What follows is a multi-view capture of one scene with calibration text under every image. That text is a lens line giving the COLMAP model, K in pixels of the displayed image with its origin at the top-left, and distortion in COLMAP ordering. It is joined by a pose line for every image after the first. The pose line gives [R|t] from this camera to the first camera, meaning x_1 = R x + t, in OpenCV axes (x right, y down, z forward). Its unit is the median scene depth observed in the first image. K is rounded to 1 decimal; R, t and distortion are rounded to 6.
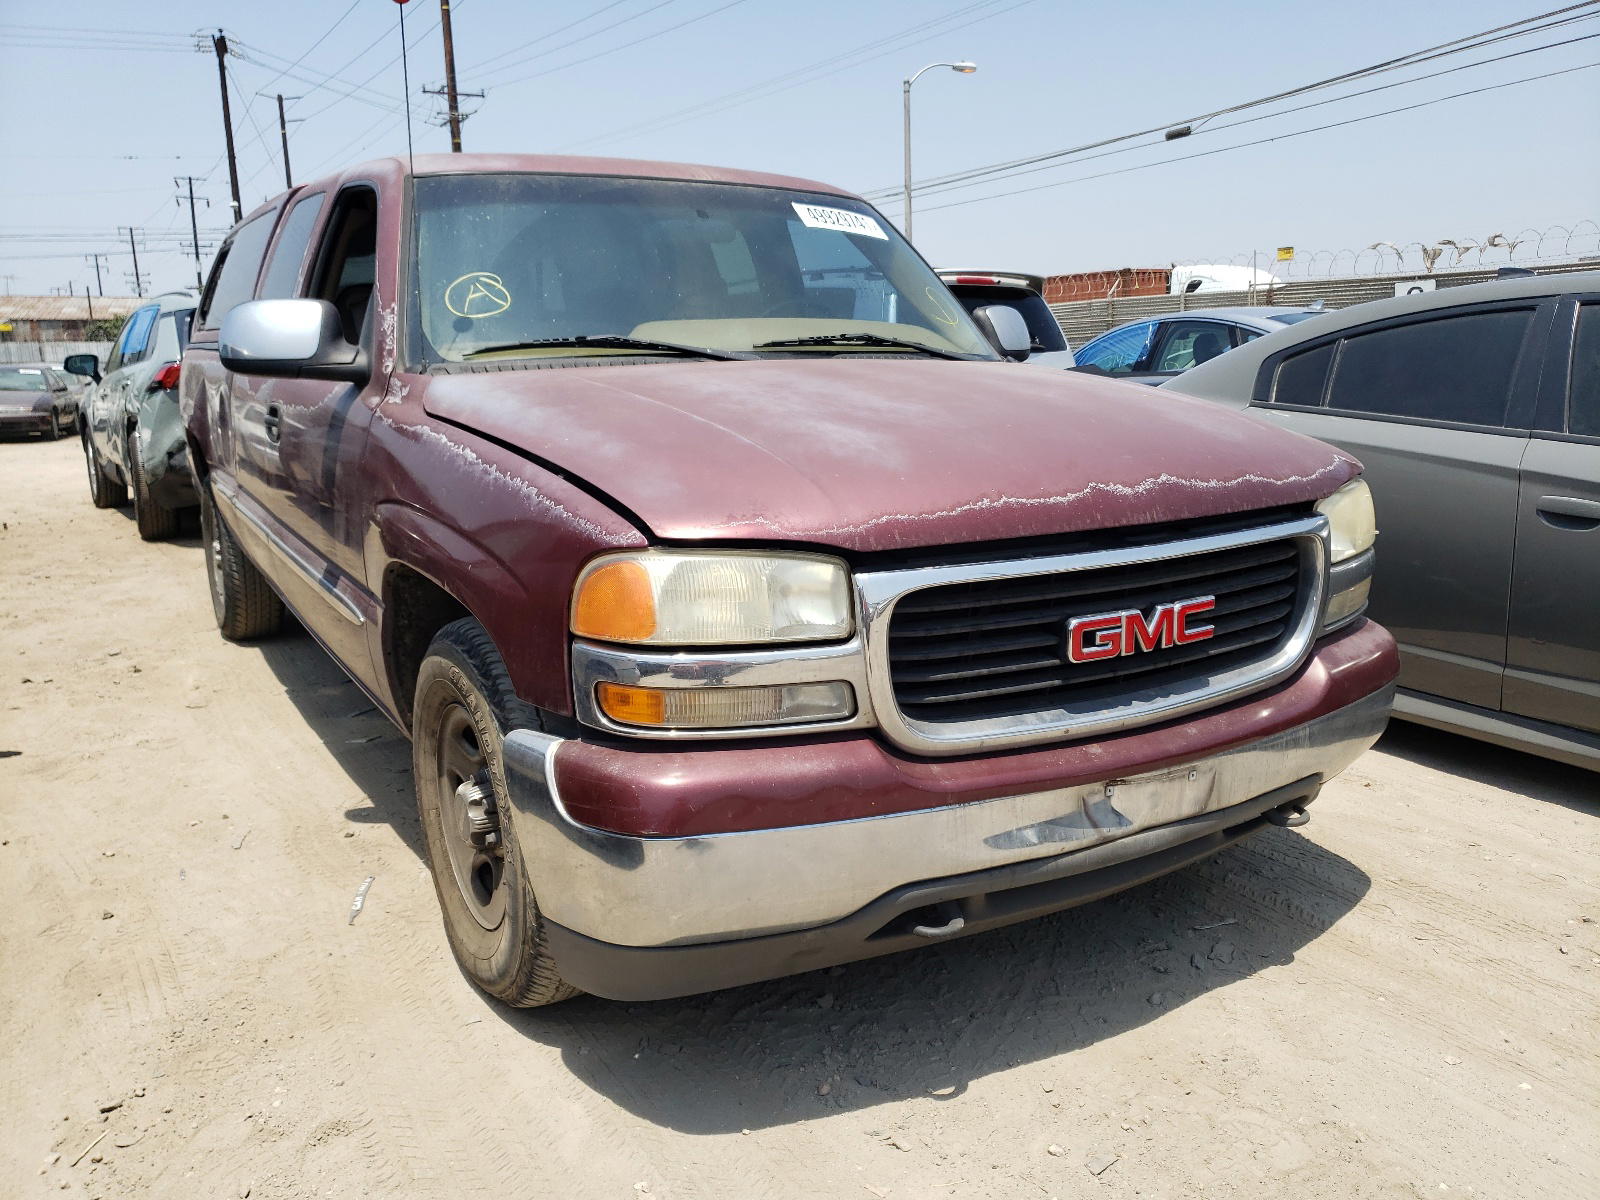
lens RADIAL K [[1221.2, 0, 800.0], [0, 1221.2, 600.0], [0, 0, 1]] dist [0.003305, -0.000269]
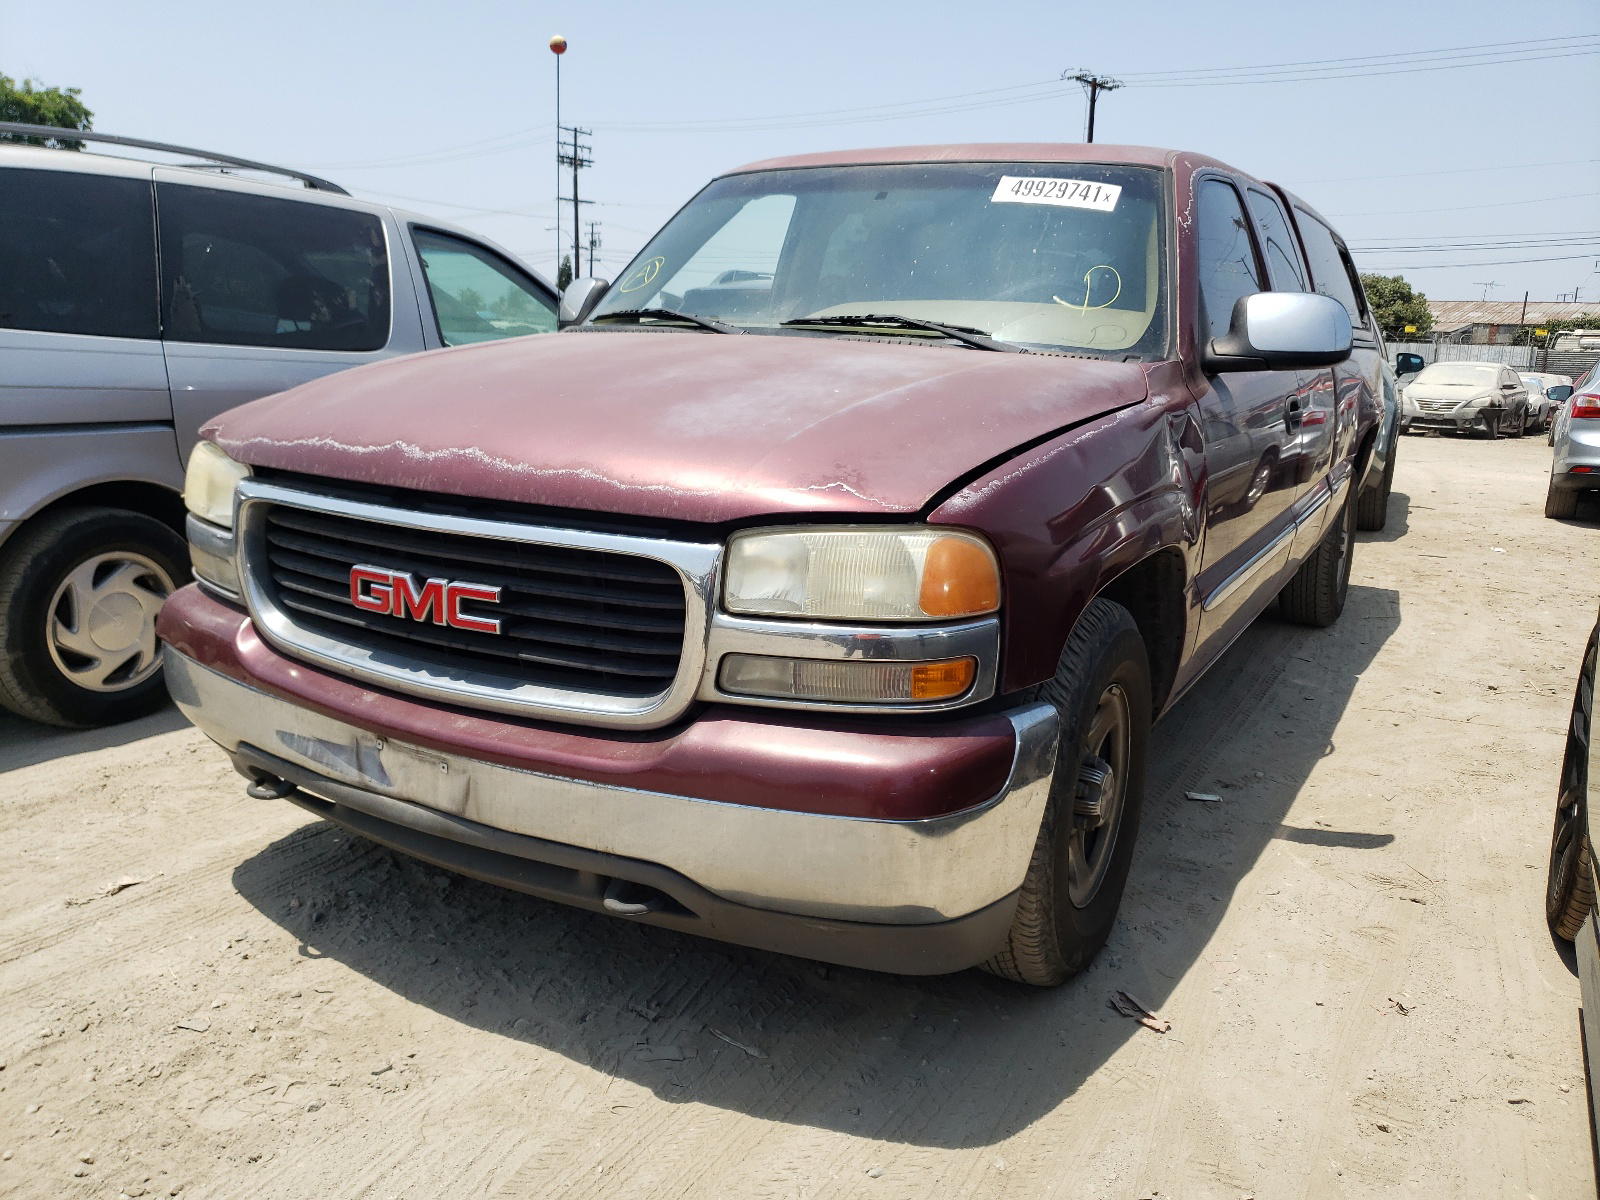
lens RADIAL K [[1208.8, 0, 800.0], [0, 1208.8, 600.0], [0, 0, 1]] dist [0.035501, 0.000012]
pose [[0.498484, 0.214943, -0.839829, 1.232513], [-0.219684, 0.968473, 0.117473, -0.153334], [0.838602, 0.125939, 0.529987, 0.729884]]
